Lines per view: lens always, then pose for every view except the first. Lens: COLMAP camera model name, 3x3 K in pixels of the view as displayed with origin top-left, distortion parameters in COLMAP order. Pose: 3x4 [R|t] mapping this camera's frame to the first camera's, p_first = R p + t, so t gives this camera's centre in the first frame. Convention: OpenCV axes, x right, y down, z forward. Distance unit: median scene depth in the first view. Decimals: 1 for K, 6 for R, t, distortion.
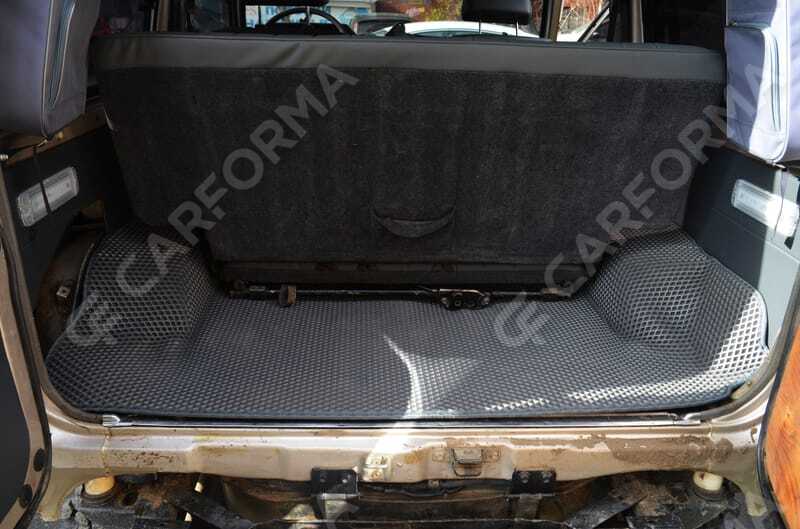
lens RADIAL K [[627.3, 0, 400.8], [0, 627.3, 261.9], [0, 0, 1]] dist [-0.081942, -0.001566]
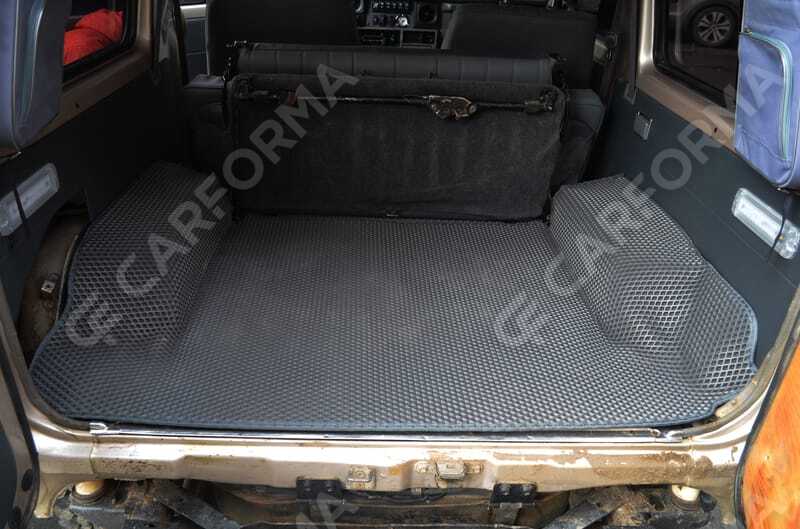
lens RADIAL K [[627.3, 0, 399.0], [0, 627.3, 266.2], [0, 0, 1]] dist [-0.081942, -0.001566]
pose [[0.999743, 0.022479, 0.002974, 0.012917], [-0.022673, 0.992872, 0.117010, -0.130452], [-0.000323, -0.117048, 0.993126, 0.029380]]
